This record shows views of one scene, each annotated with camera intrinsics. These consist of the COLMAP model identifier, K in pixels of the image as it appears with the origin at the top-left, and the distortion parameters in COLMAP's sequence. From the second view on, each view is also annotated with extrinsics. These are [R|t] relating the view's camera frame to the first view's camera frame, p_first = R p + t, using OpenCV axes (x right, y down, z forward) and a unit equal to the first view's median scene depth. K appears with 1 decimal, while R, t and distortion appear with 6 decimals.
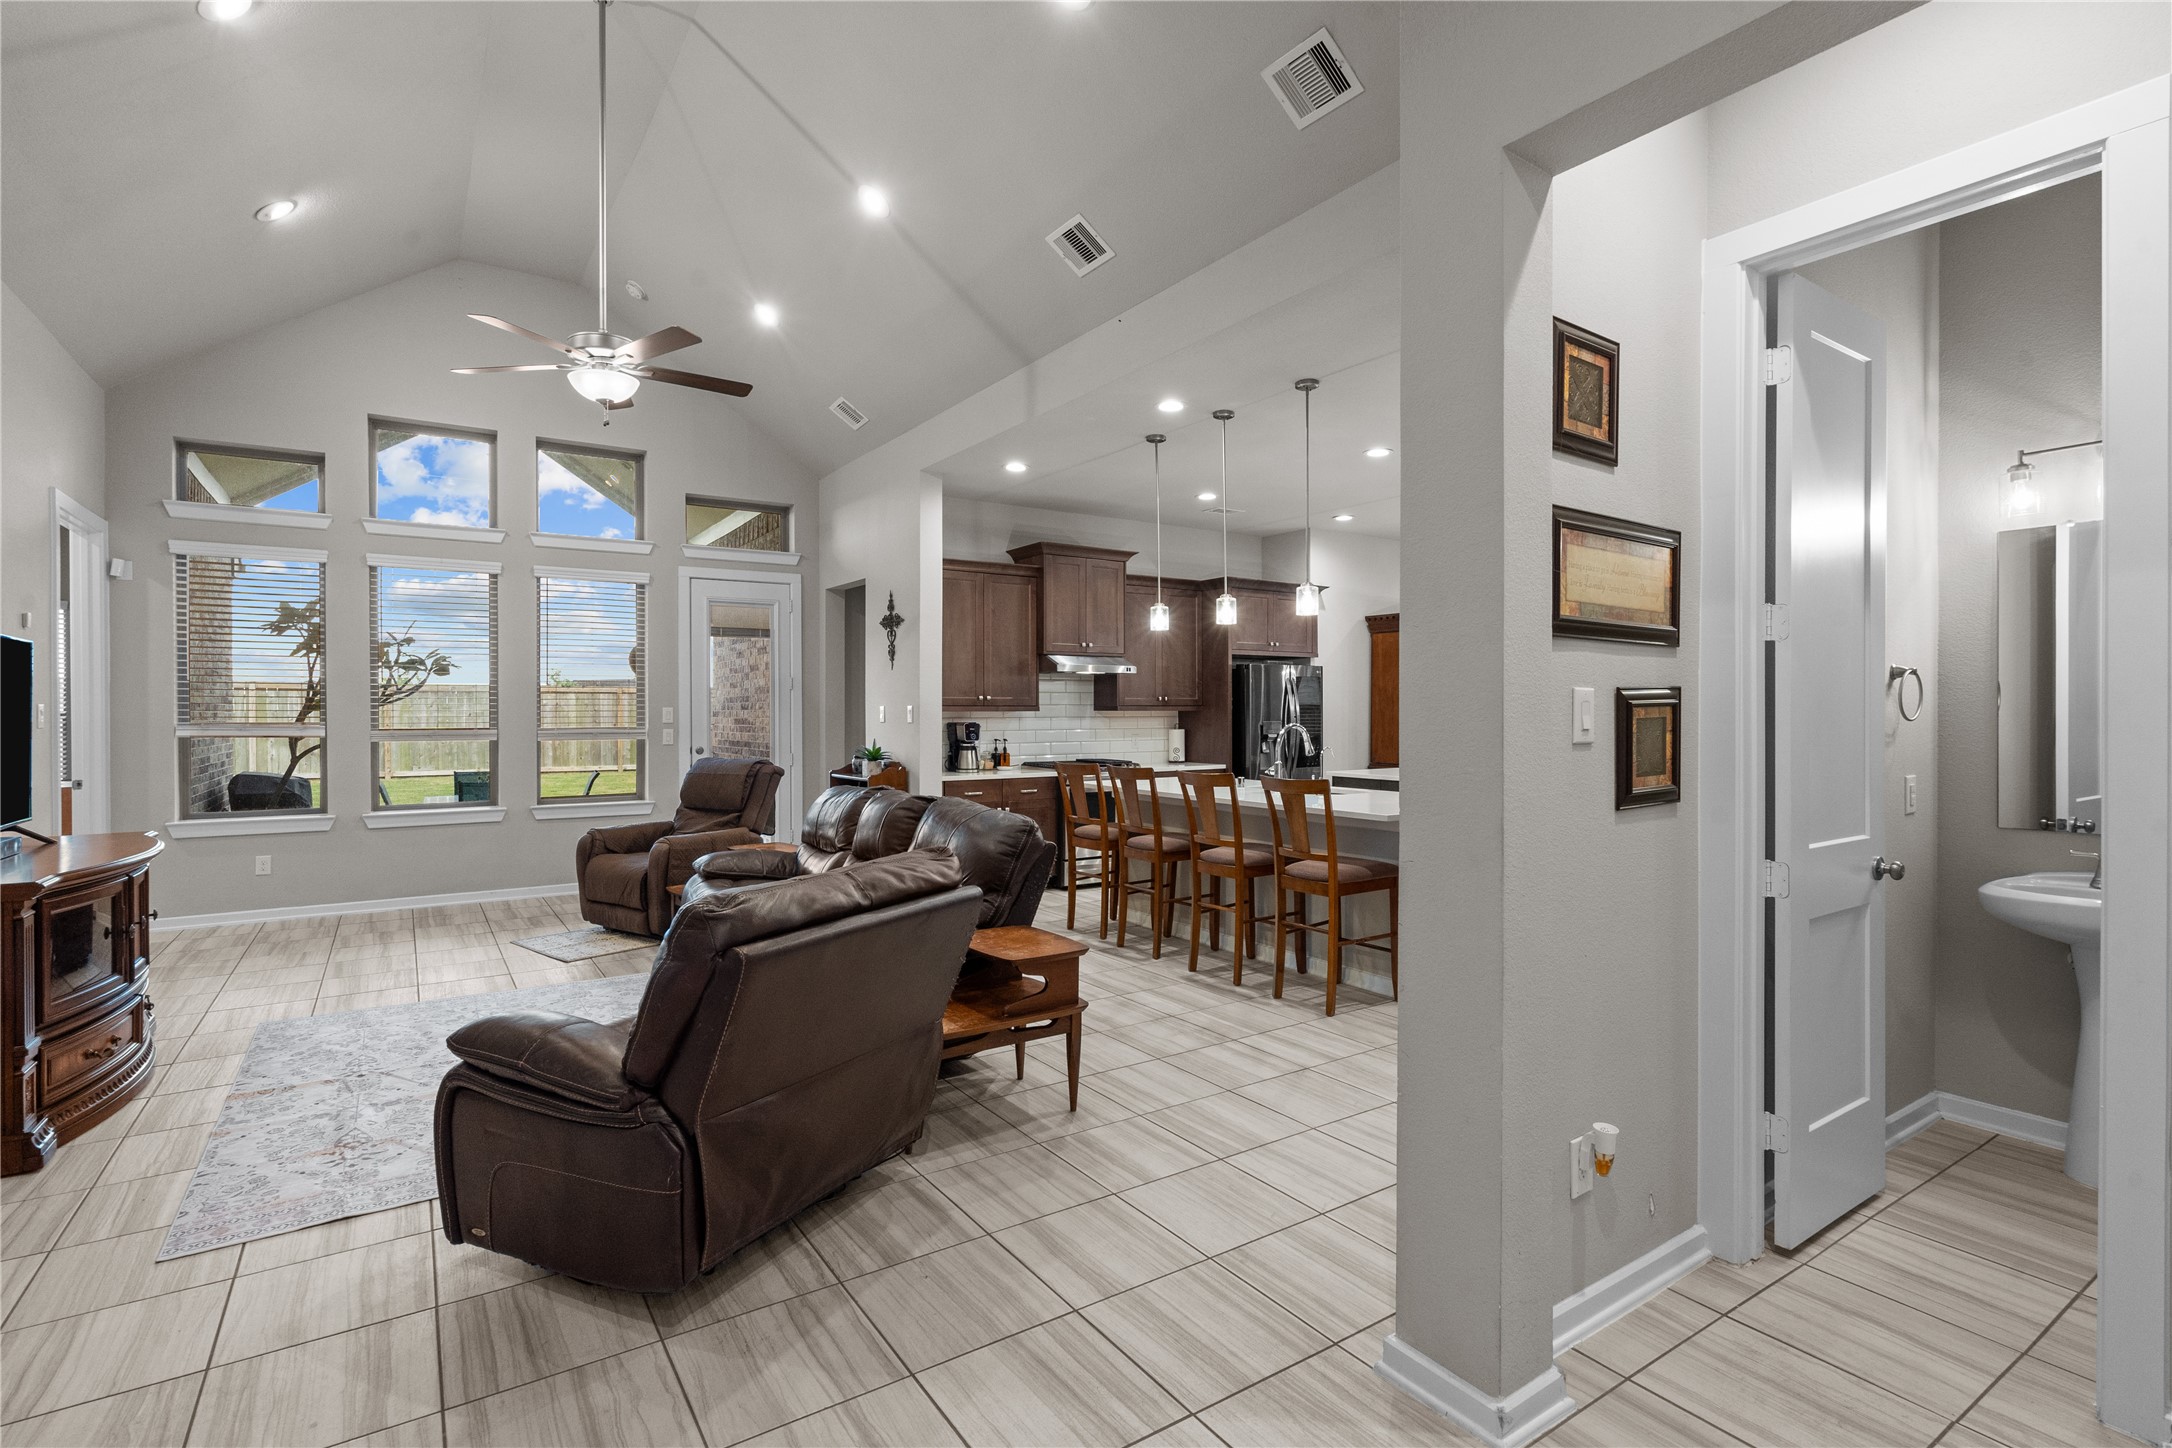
lens RADIAL K [[1008.3, 0, 1073.4], [0, 1008.3, 714.9], [0, 0, 1]] dist [-0.010953, 0.001184]
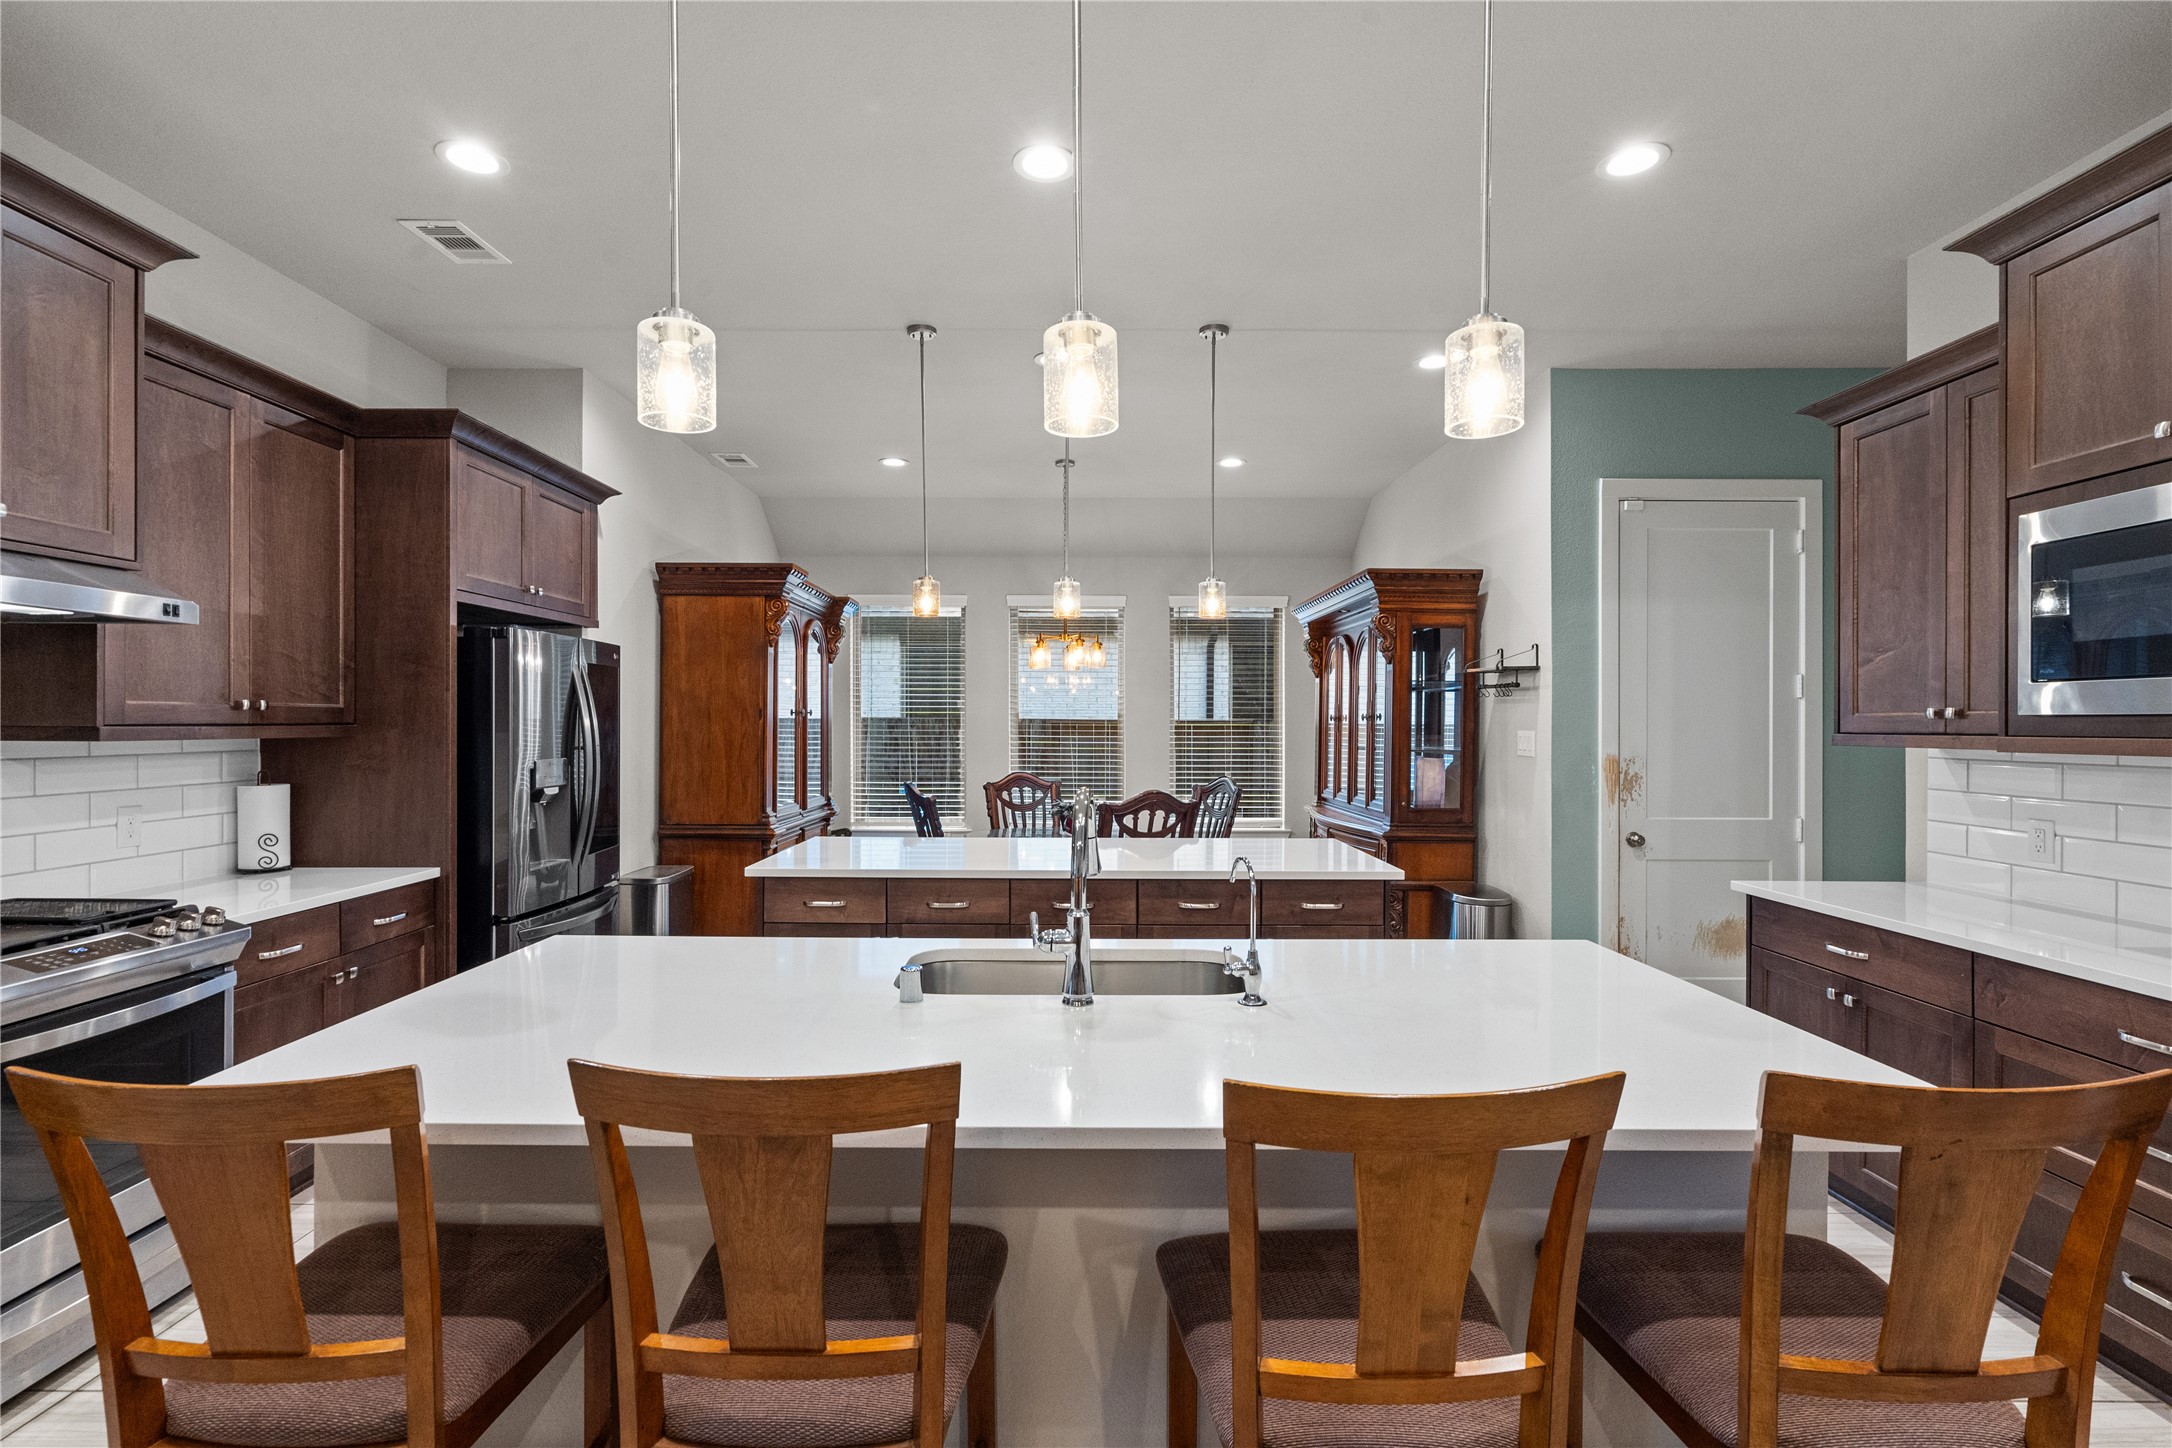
lens RADIAL K [[996.6, 0, 1066.4], [0, 996.6, 716.8], [0, 0, 1]] dist [-0.004682, 0.004355]
pose [[0.556954, 0.006158, 0.830521, -0.052926], [0.002352, 0.999957, -0.008992, -0.009611], [-0.830540, 0.006961, 0.556915, 0.677524]]
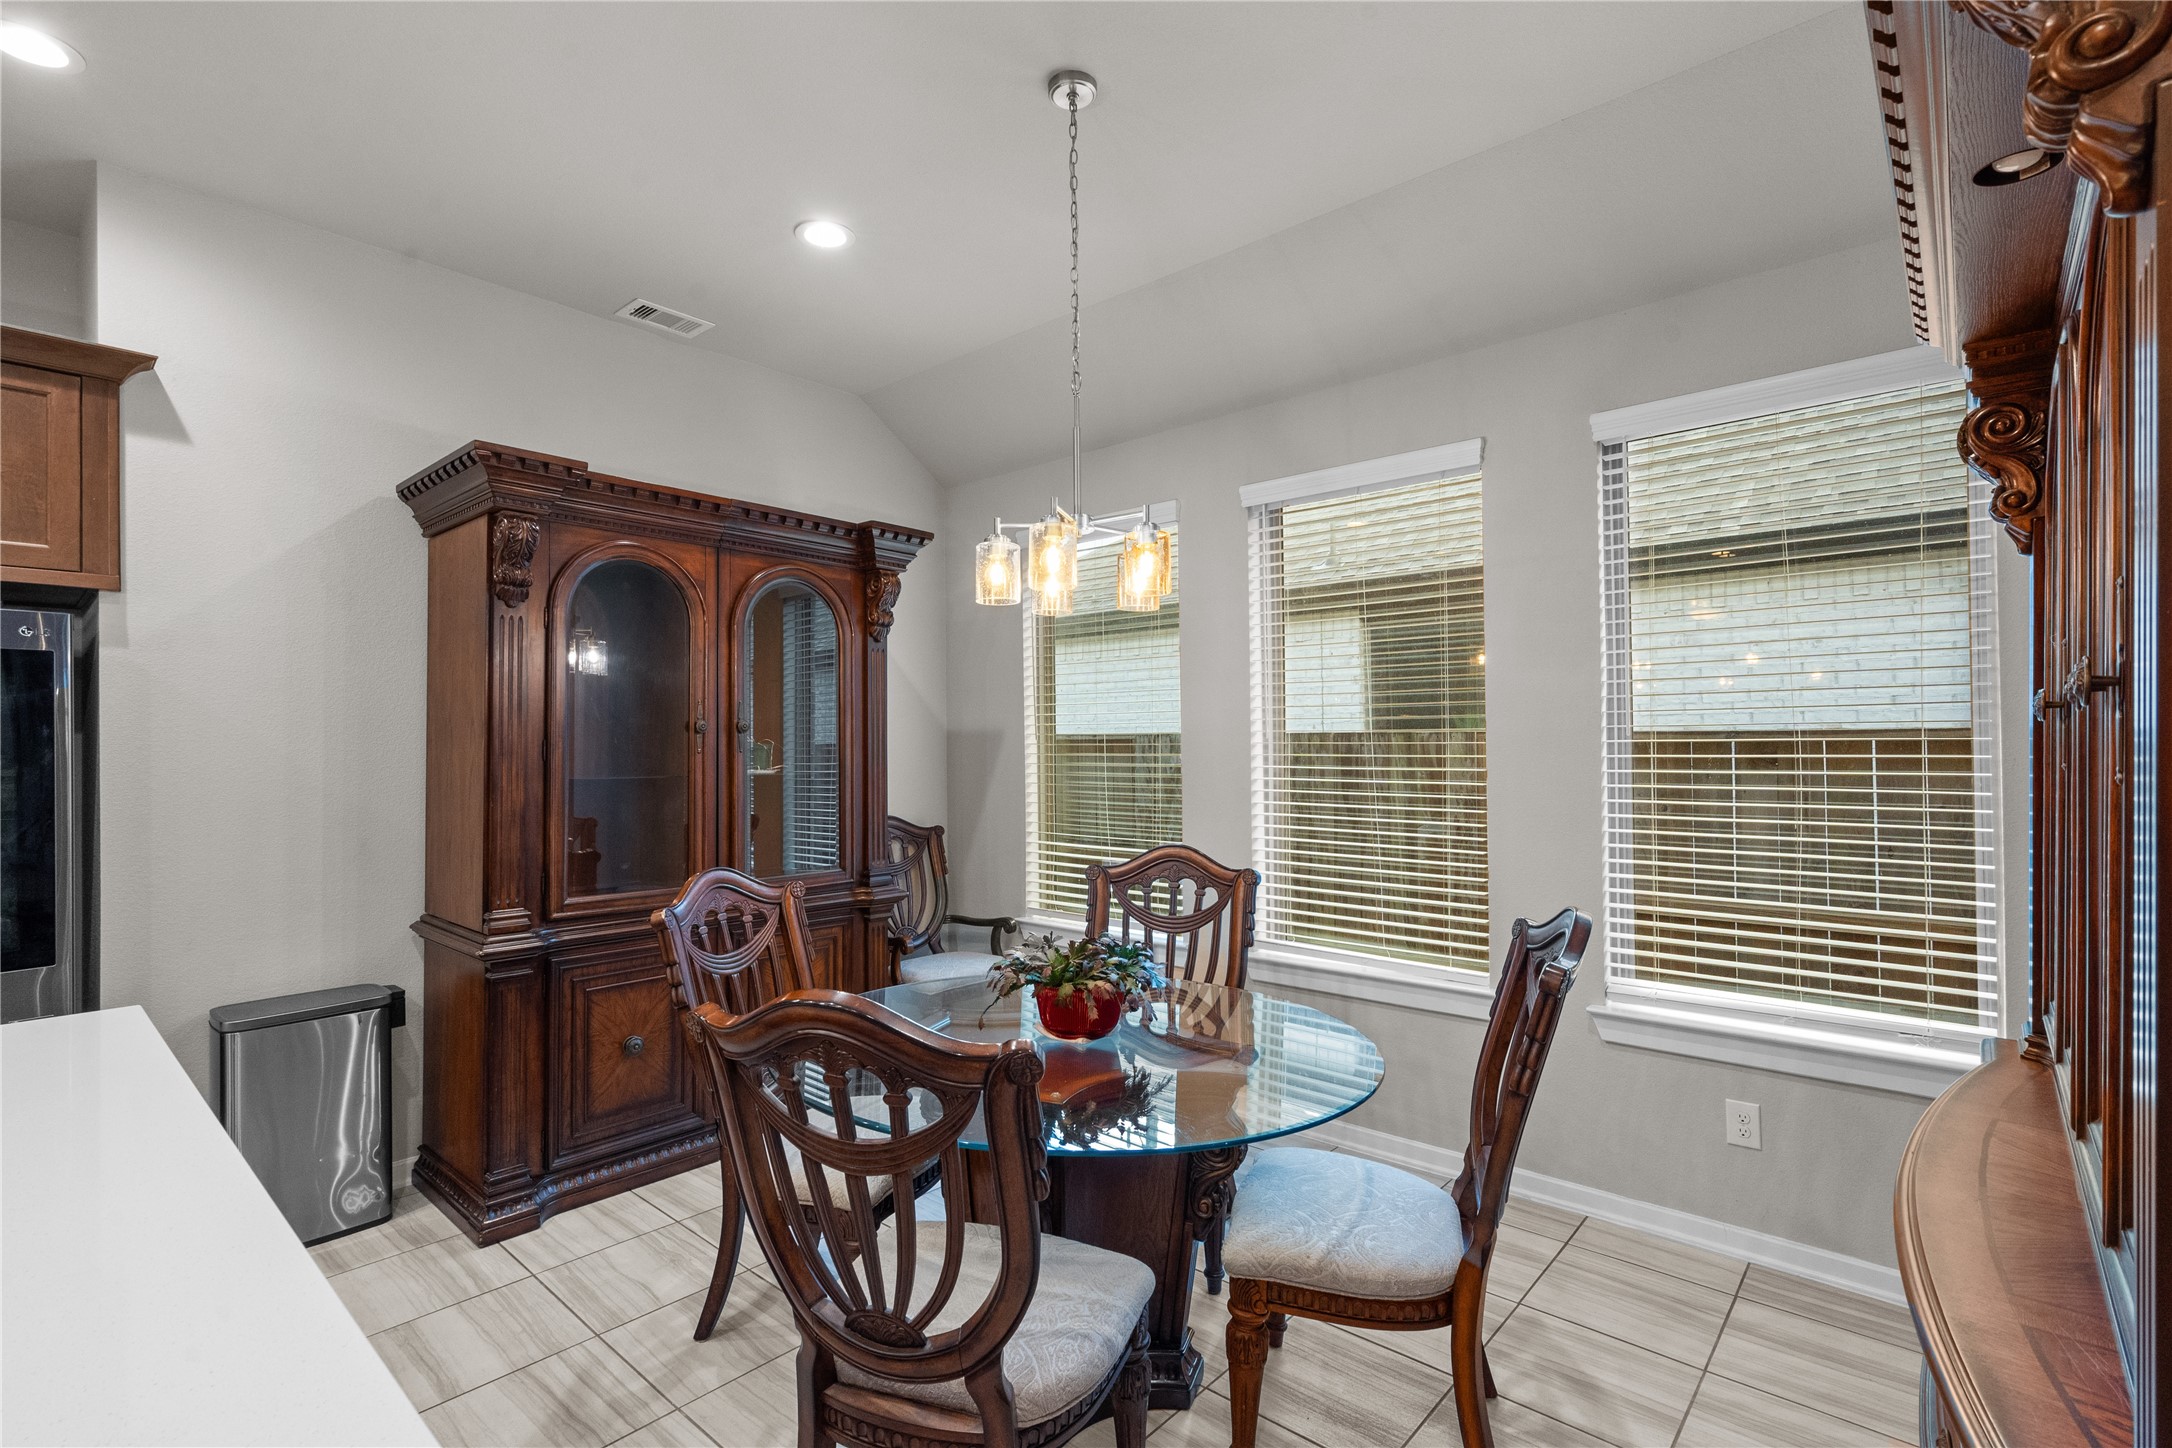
lens RADIAL K [[996.6, 0, 1067.4], [0, 996.6, 732.1], [0, 0, 1]] dist [-0.004682, 0.004355]
pose [[0.970172, -0.003589, 0.242391, 0.572585], [0.007599, 0.999849, -0.015608, -0.009939], [-0.242298, 0.016984, 0.970053, 0.827846]]
